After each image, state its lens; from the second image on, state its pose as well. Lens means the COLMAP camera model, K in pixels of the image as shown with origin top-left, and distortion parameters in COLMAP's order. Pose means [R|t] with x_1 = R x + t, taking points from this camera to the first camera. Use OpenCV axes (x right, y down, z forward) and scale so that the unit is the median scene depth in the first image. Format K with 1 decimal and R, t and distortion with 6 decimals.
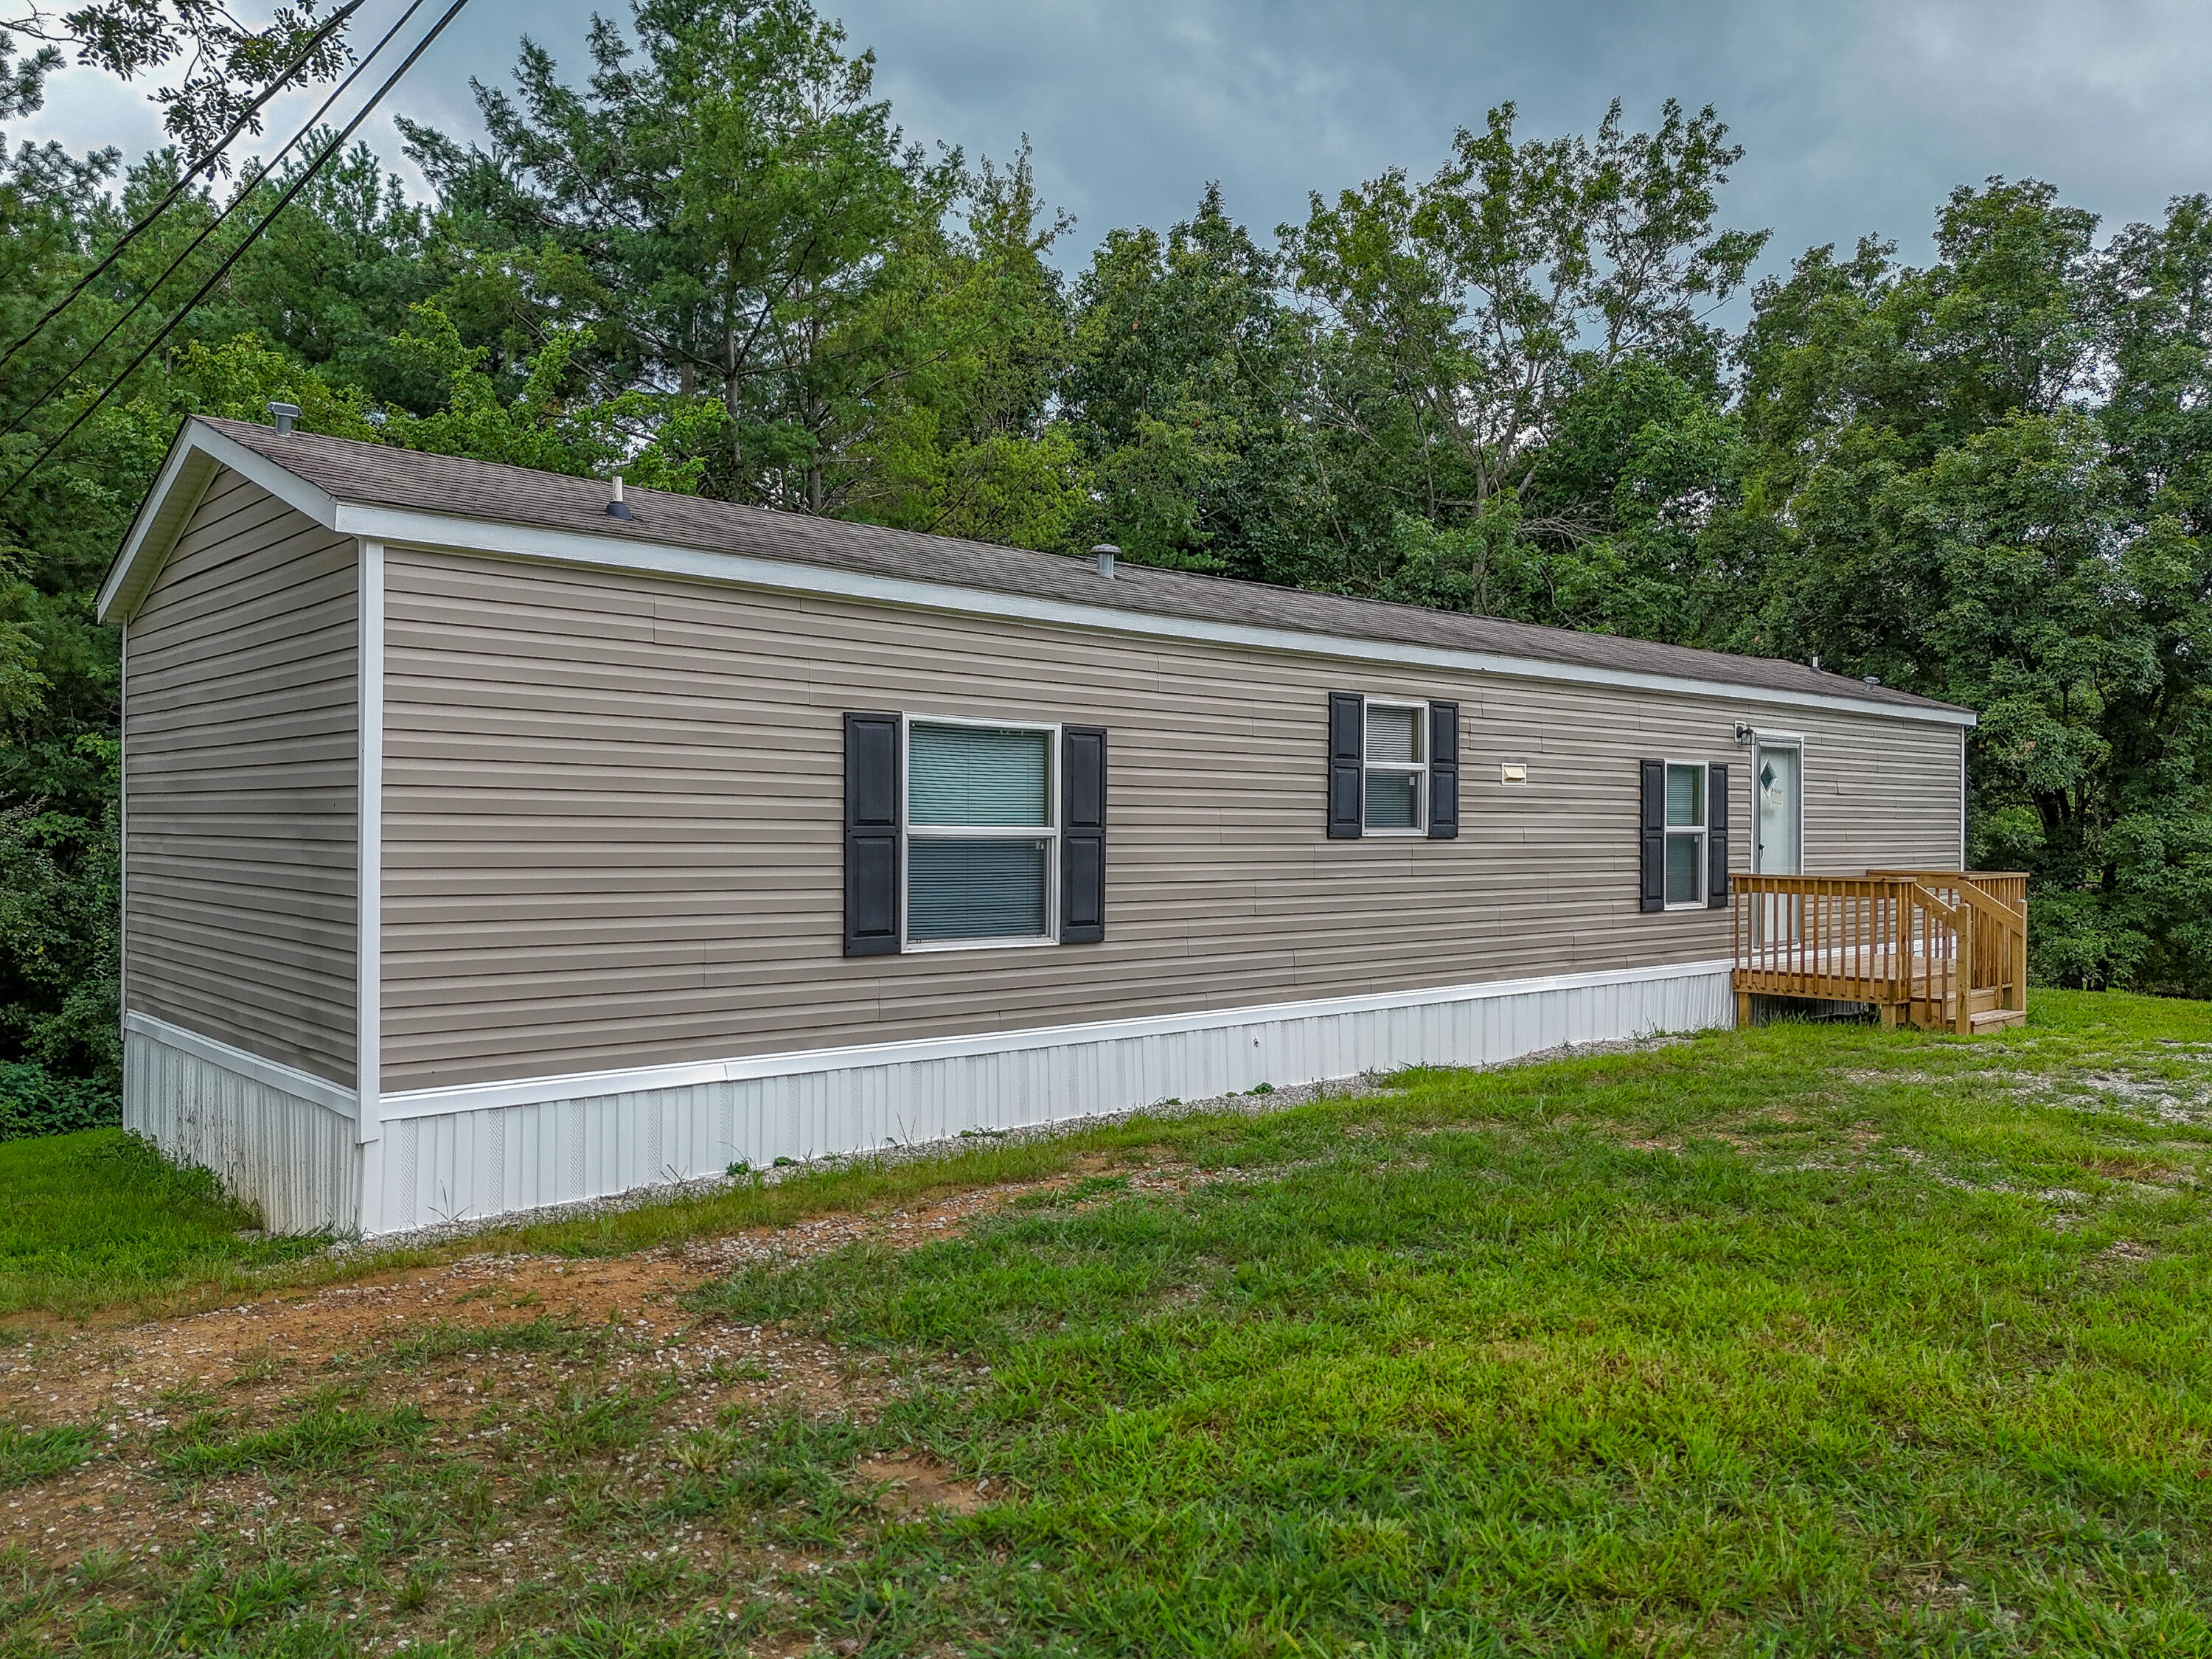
lens RADIAL K [[1644.3, 0, 1106.0], [0, 1644.3, 829.5], [0, 0, 1]] dist [0.051848, -0.036028]
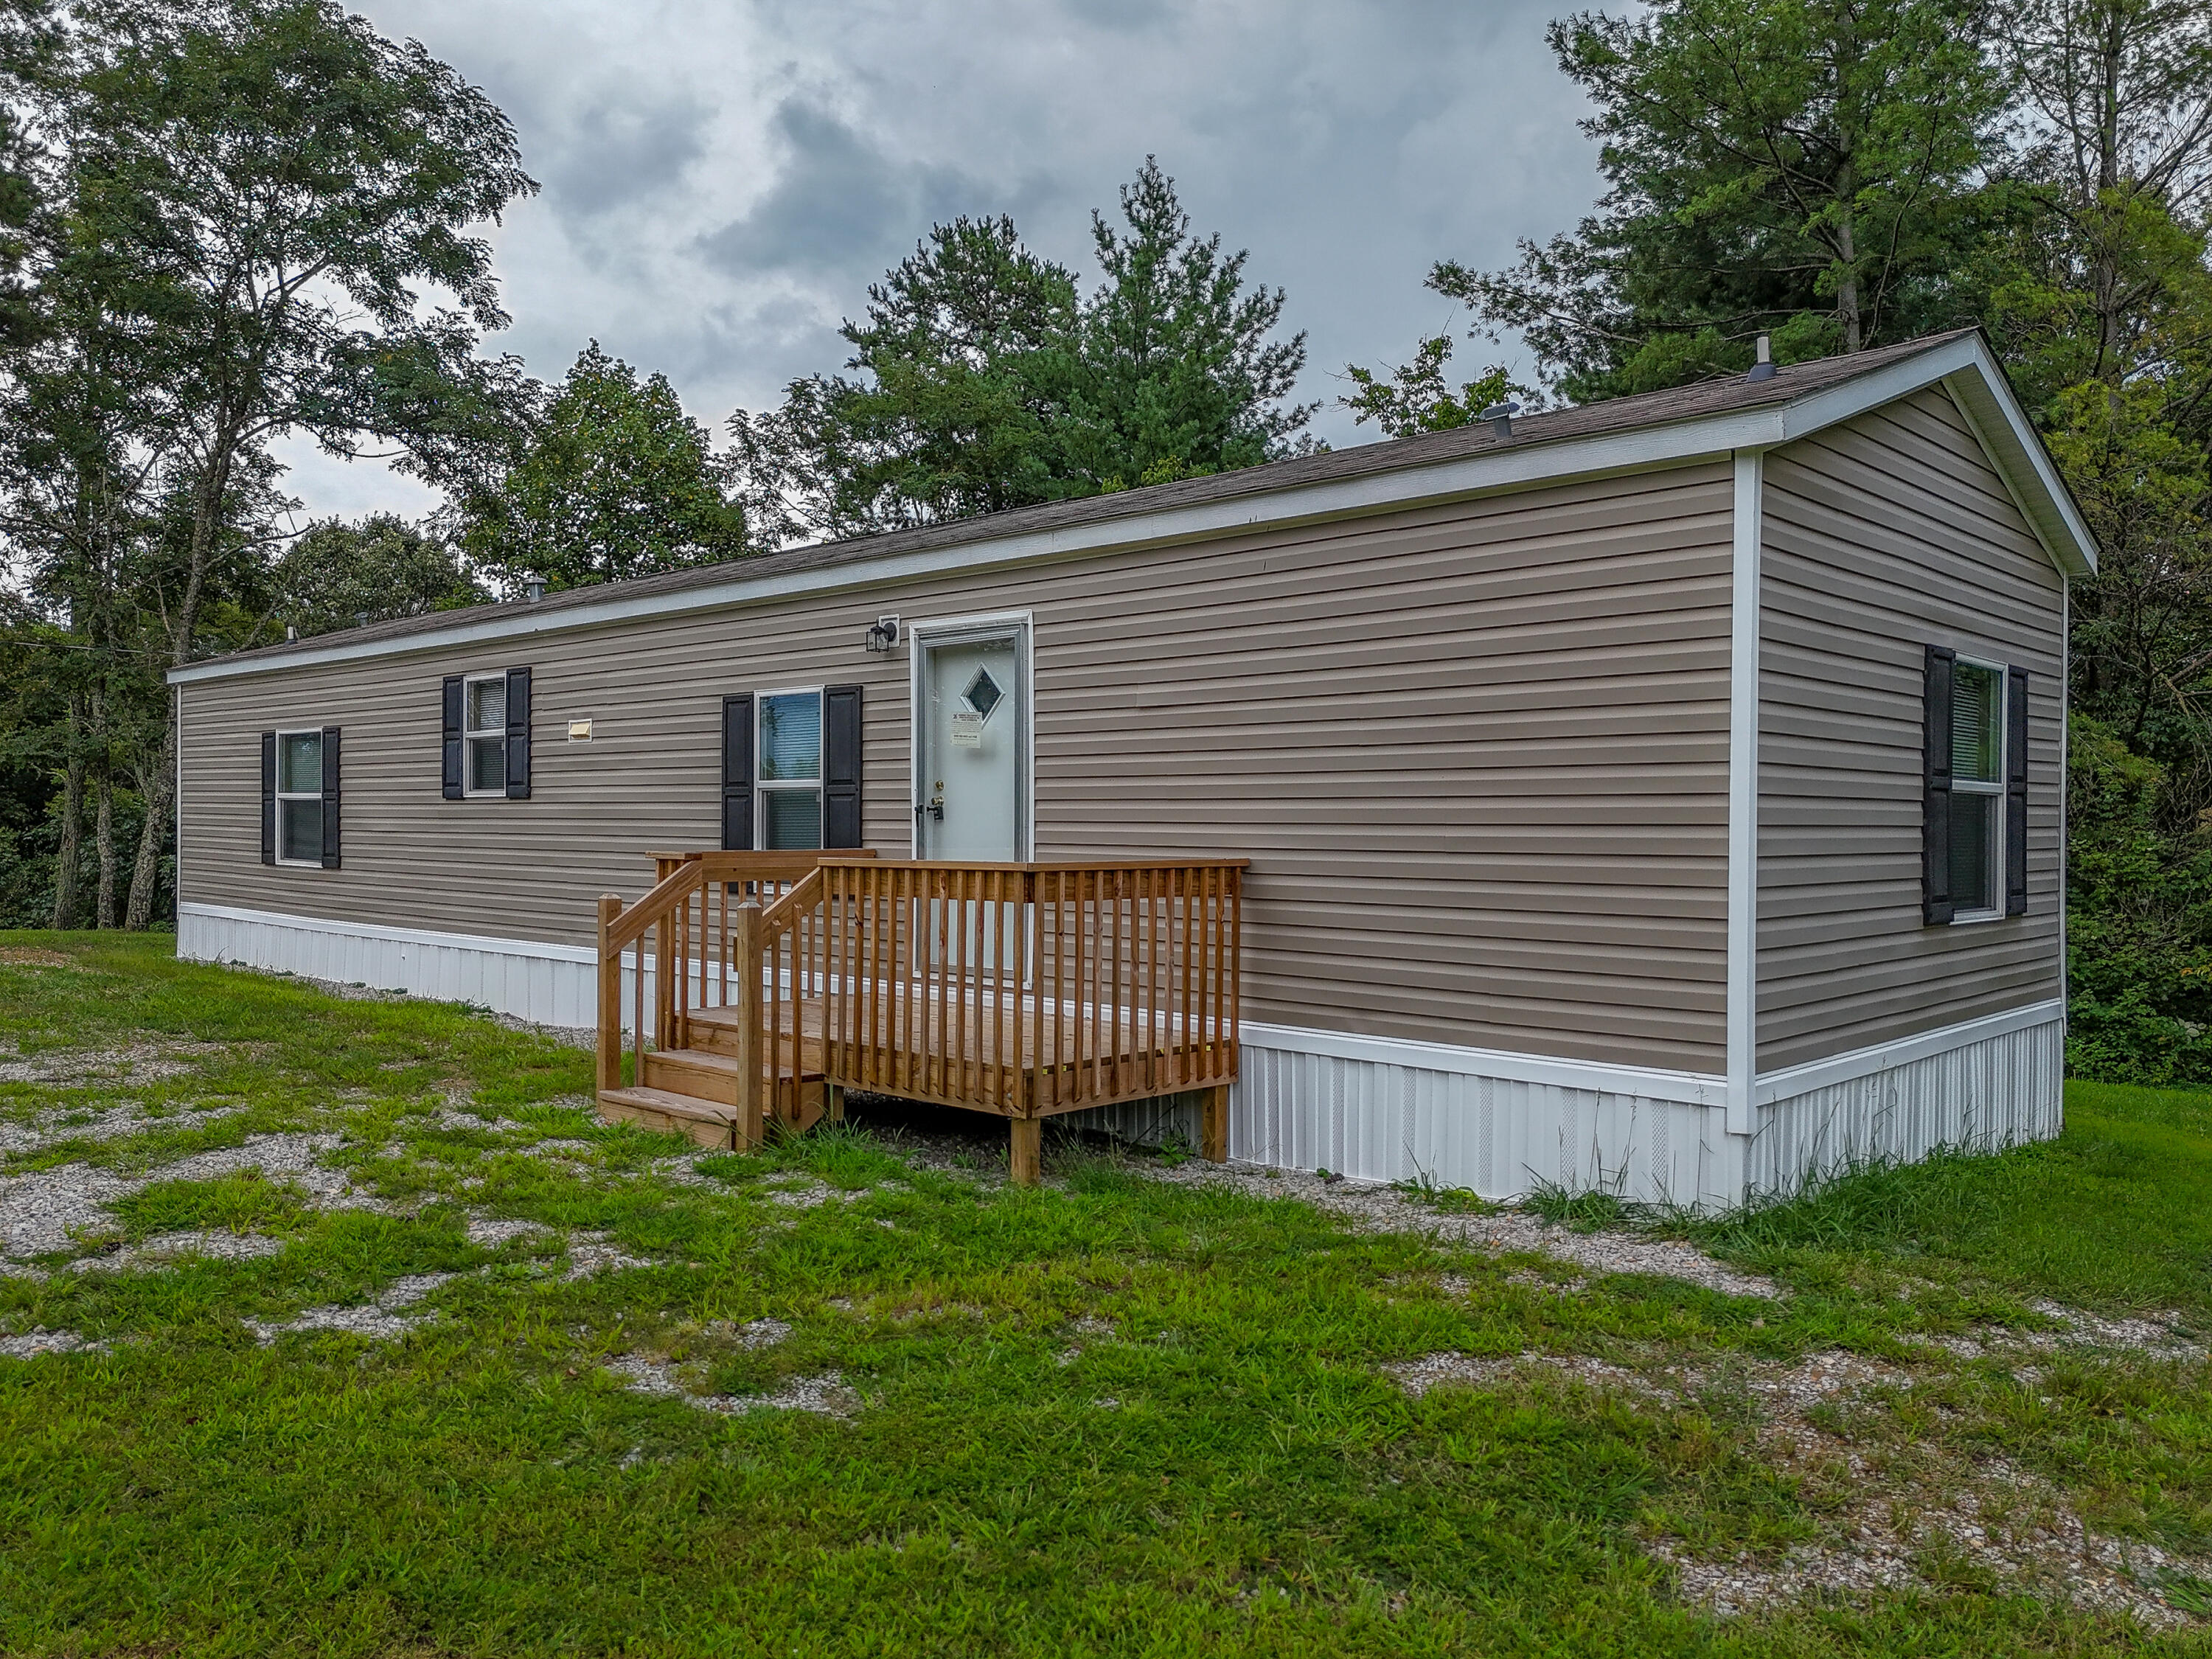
lens RADIAL K [[1644.3, 0, 1106.0], [0, 1644.3, 829.5], [0, 0, 1]] dist [0.051848, -0.036028]
pose [[0.083862, 0.024231, -0.996183, 1.264504], [0.015638, 0.999549, 0.025629, 0.003740], [0.996355, -0.017727, 0.083446, 1.264352]]
